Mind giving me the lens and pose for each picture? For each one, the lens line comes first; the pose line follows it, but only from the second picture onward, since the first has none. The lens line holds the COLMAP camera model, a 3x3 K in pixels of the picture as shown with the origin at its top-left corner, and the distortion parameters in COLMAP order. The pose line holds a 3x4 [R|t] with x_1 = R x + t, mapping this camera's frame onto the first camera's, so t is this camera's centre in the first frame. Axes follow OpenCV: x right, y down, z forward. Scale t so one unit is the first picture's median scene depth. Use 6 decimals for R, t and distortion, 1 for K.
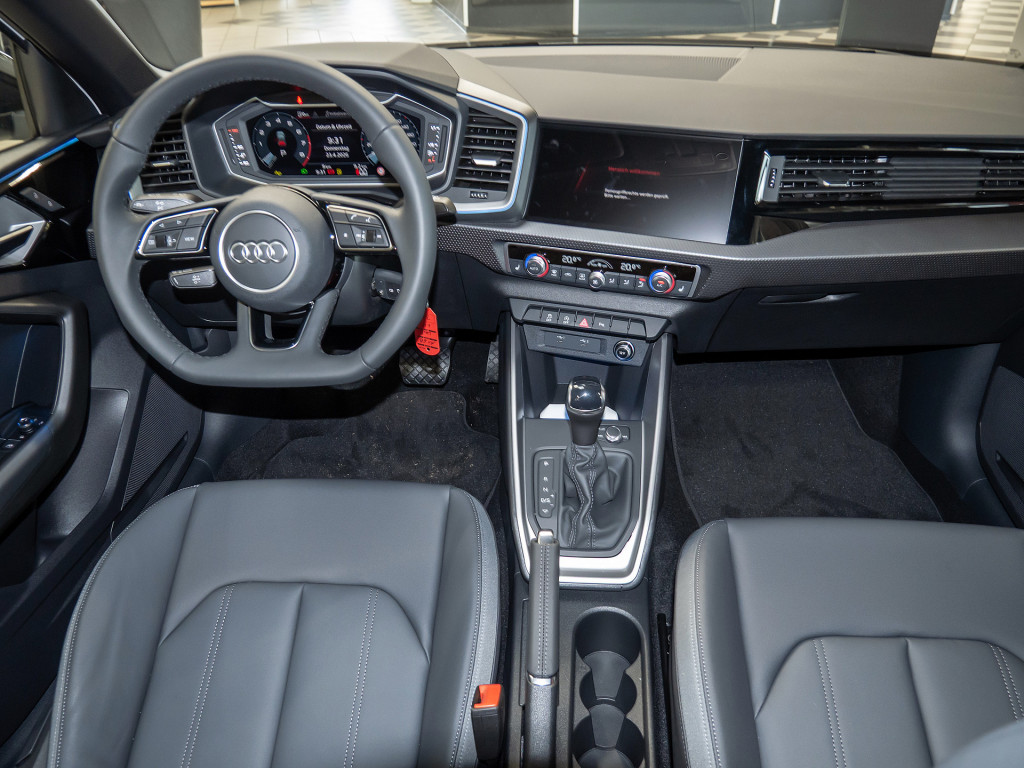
lens RADIAL K [[762.4, 0, 518.4], [0, 762.4, 387.9], [0, 0, 1]] dist [-0.025728, -0.002855]
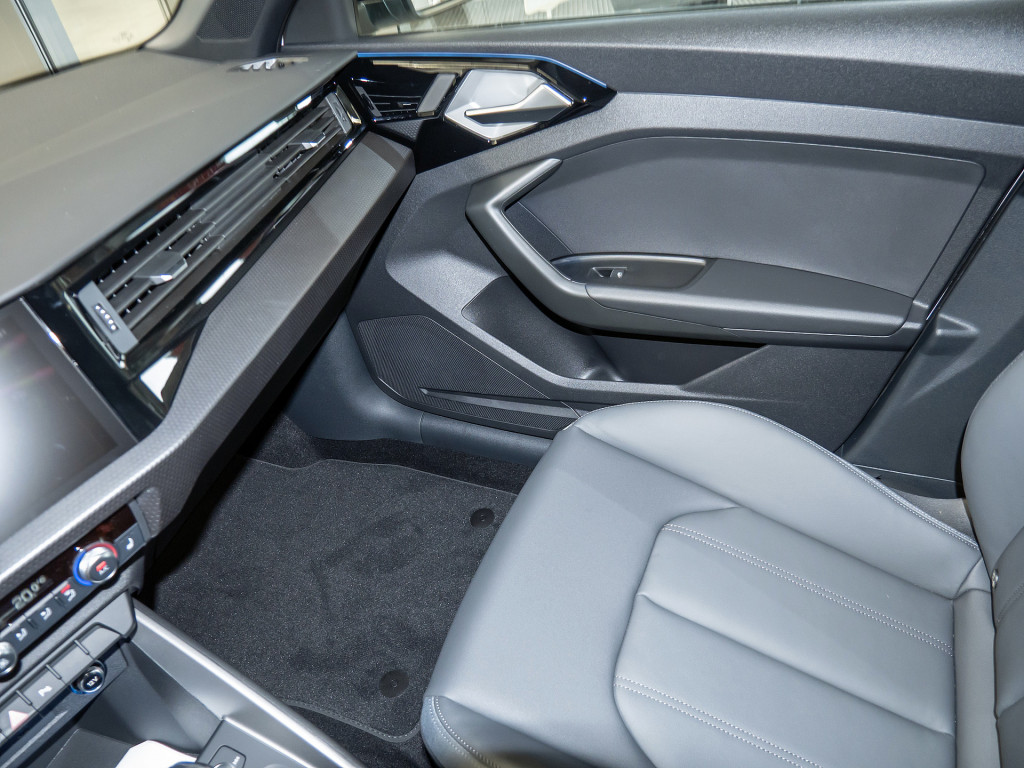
lens RADIAL K [[762.4, 0, 518.4], [0, 762.4, 387.9], [0, 0, 1]] dist [-0.025728, -0.002855]
pose [[0.320492, -0.641397, 0.697061, -0.021836], [0.635740, 0.691172, 0.343680, -0.218977], [-0.702225, 0.333003, 0.629277, 0.365764]]
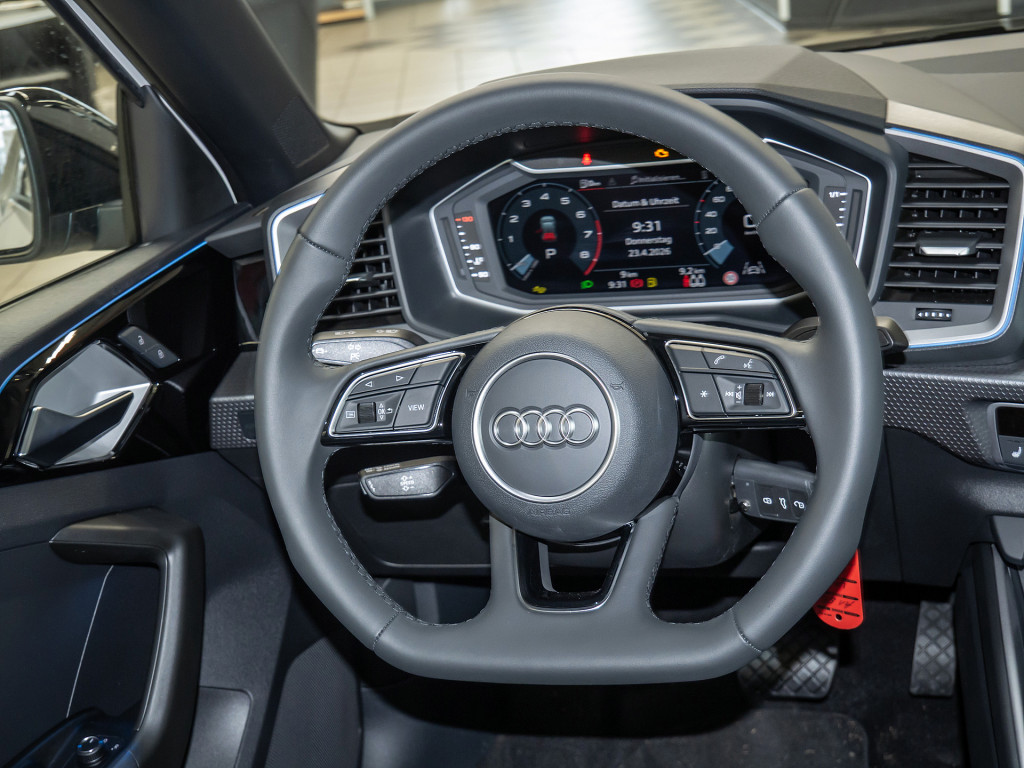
lens RADIAL K [[1515.8, 0, 512.0], [0, 1515.8, 384.0], [0, 0, 1]] dist [0.008466, 0.077856]
pose [[0.970400, -0.028061, -0.239866, -0.083757], [-0.023696, 0.977371, -0.210201, 0.013758], [0.240336, 0.209663, 0.947776, -0.024875]]
